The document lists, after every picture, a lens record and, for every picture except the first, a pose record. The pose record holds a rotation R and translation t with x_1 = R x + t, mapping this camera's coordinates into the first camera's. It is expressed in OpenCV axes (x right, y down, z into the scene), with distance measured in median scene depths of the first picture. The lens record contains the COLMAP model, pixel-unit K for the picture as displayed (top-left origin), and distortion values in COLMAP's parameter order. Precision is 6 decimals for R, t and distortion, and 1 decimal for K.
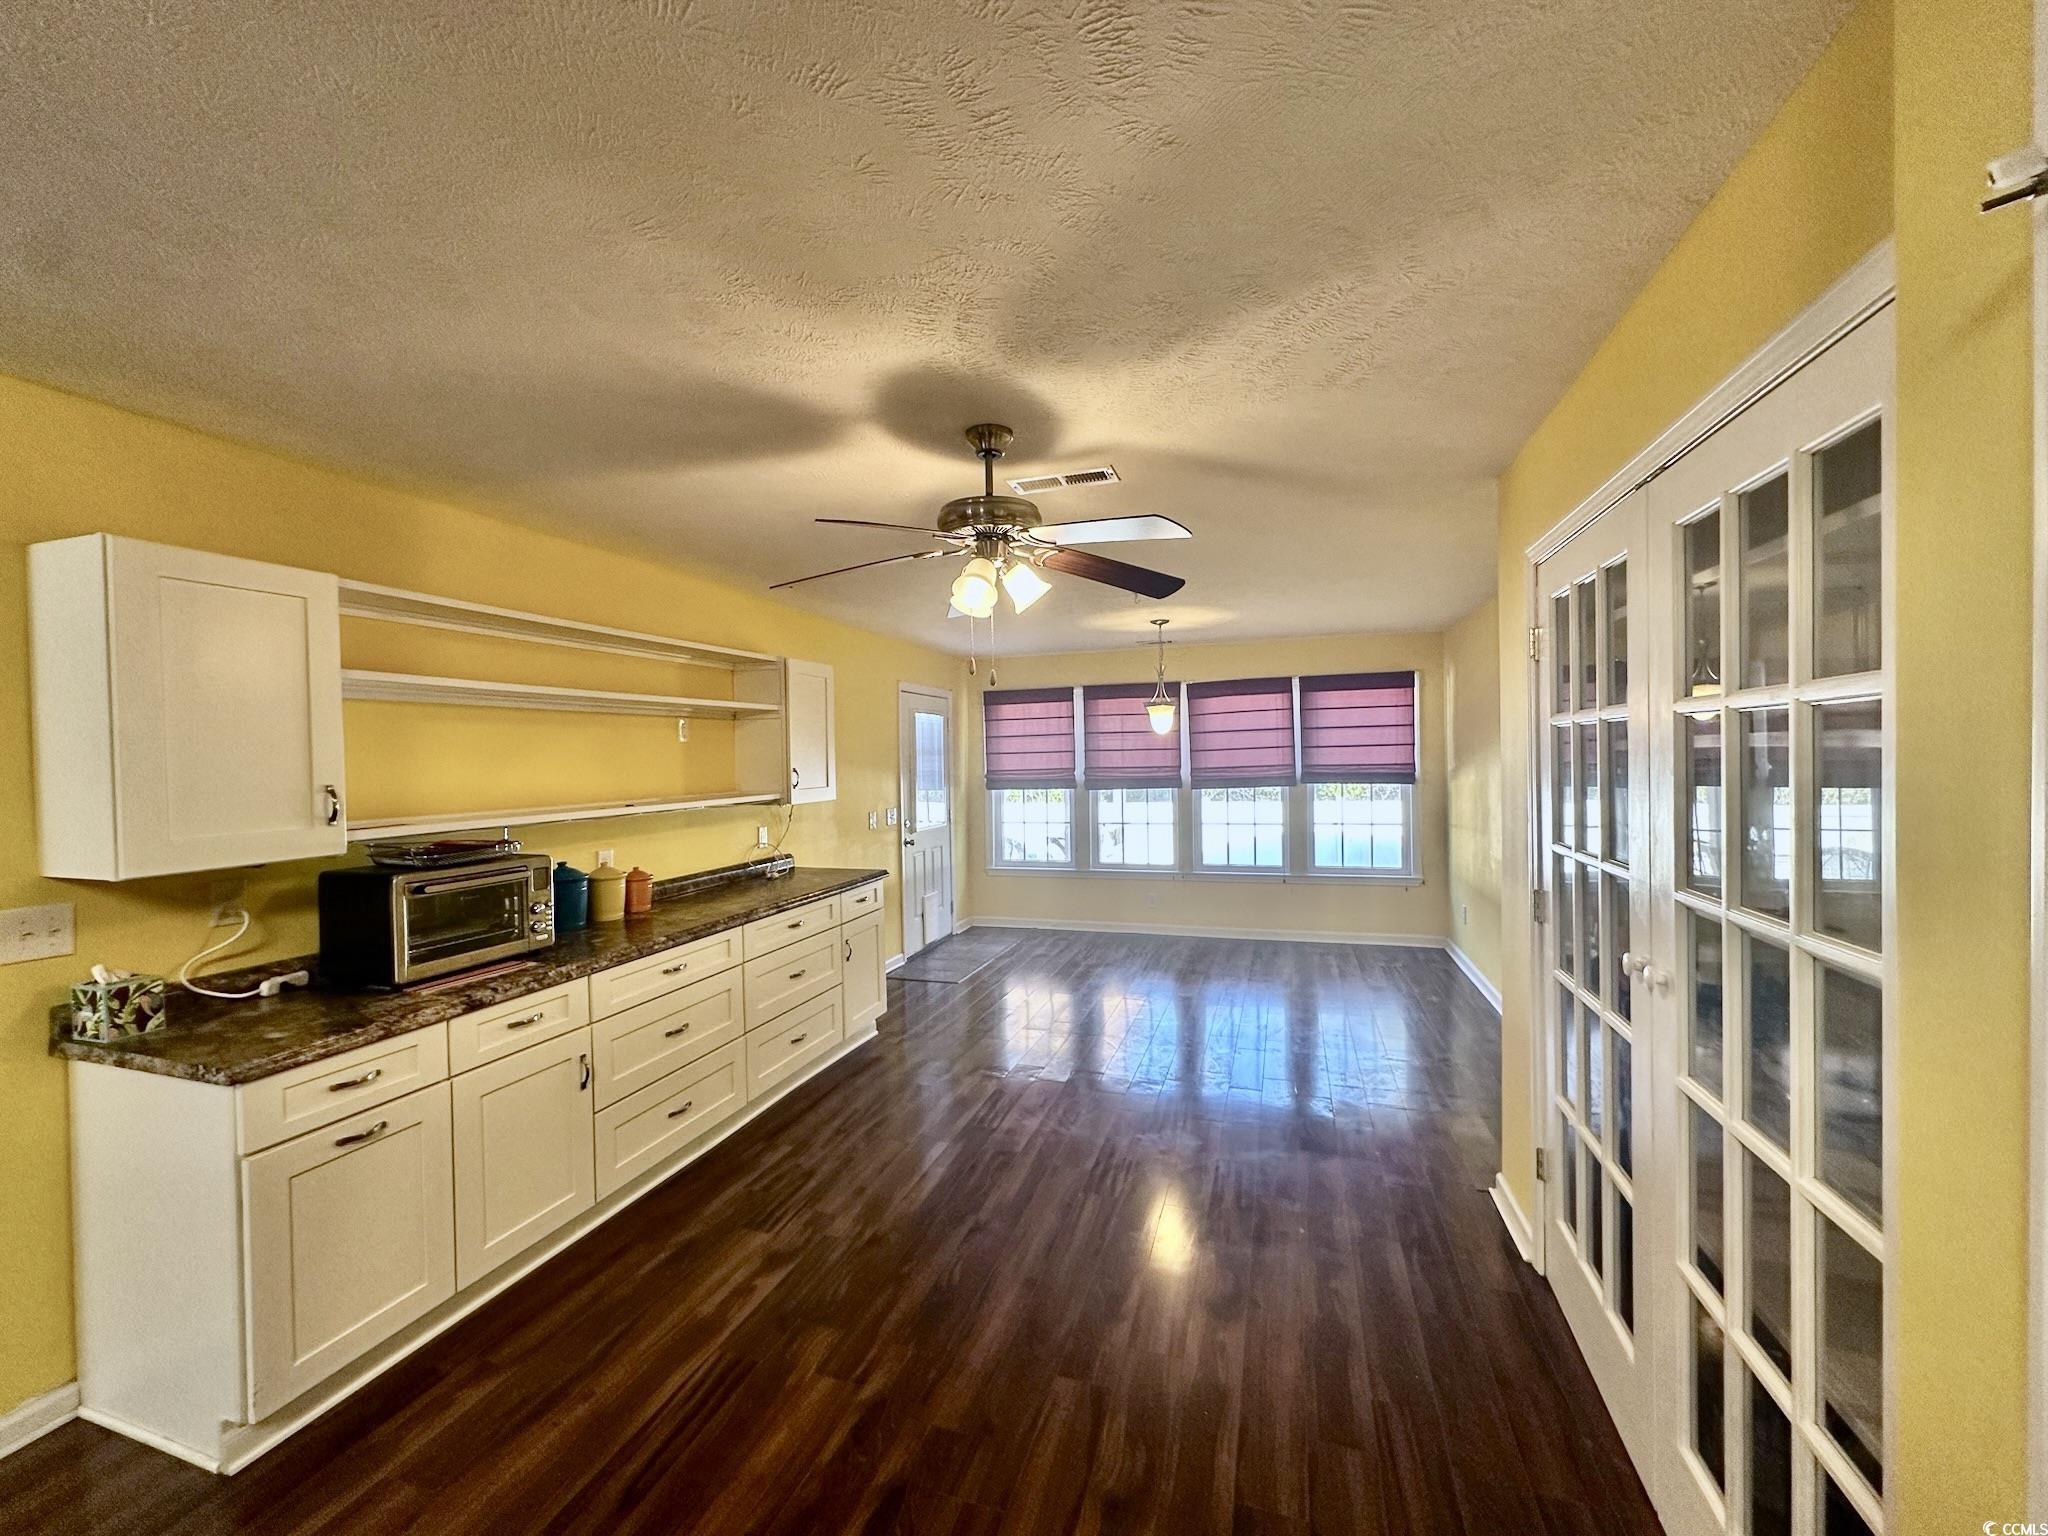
lens RADIAL K [[823.4, 0, 1019.3], [0, 823.4, 768.3], [0, 0, 1]] dist [-0.003918, -0.000283]
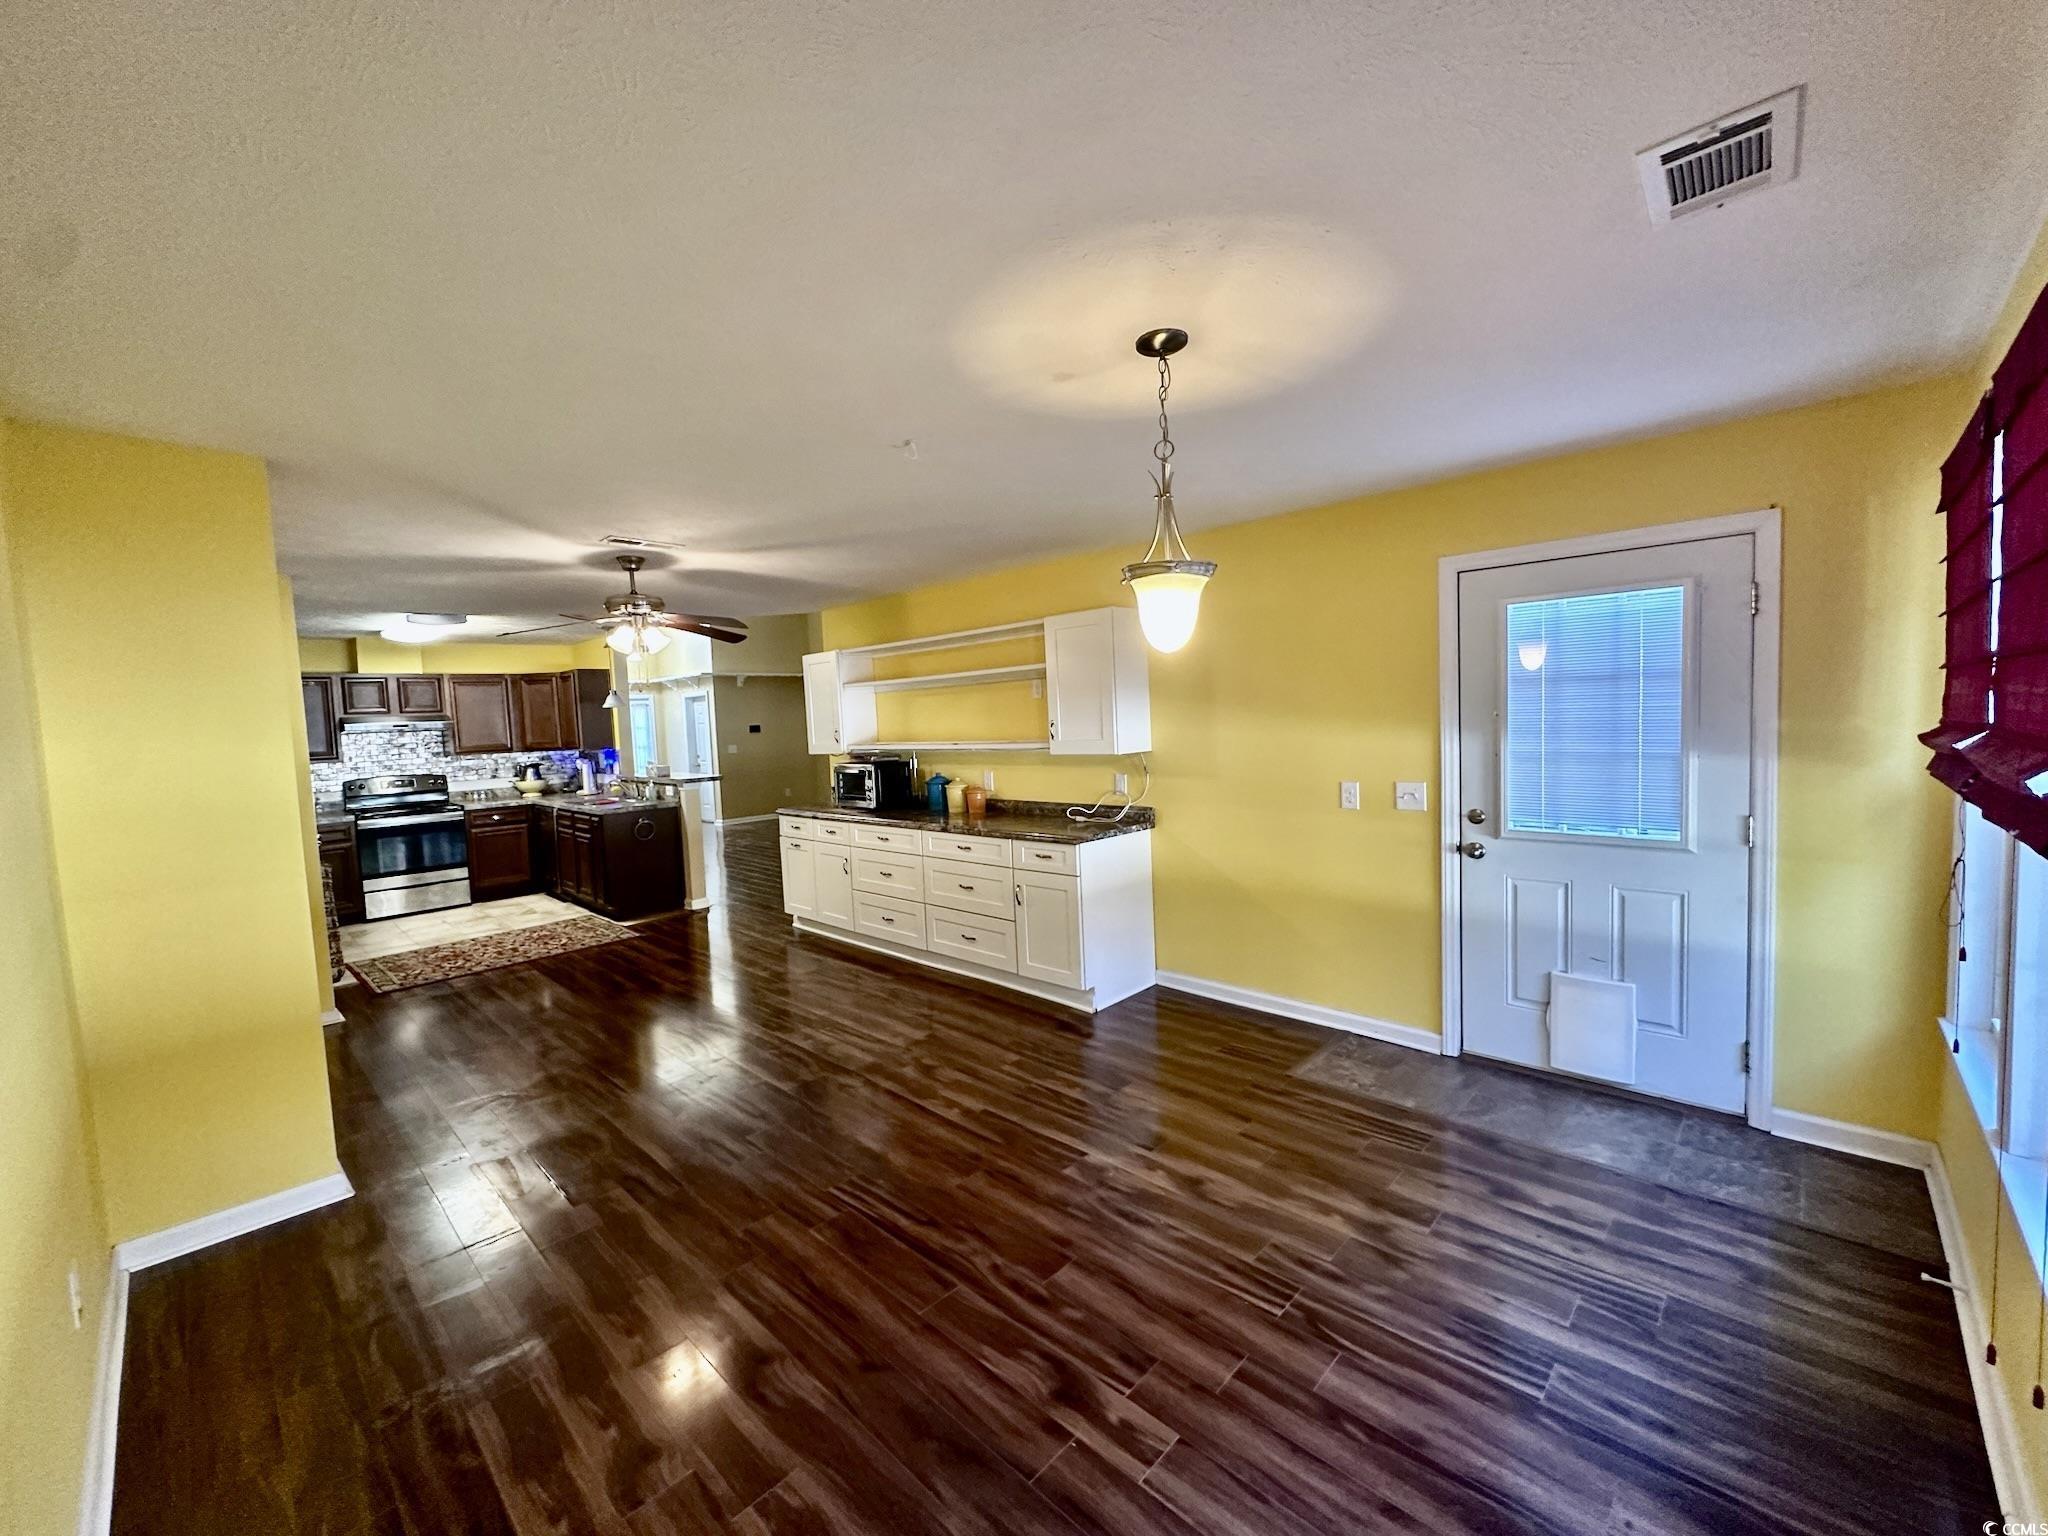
lens RADIAL K [[823.4, 0, 1024.3], [0, 823.4, 767.0], [0, 0, 1]] dist [-0.003918, -0.000283]
pose [[-0.438223, 0.107197, -0.892452, 0.945189], [0.046562, 0.994238, 0.096559, -0.058523], [0.897660, 0.000760, -0.440689, 1.940831]]
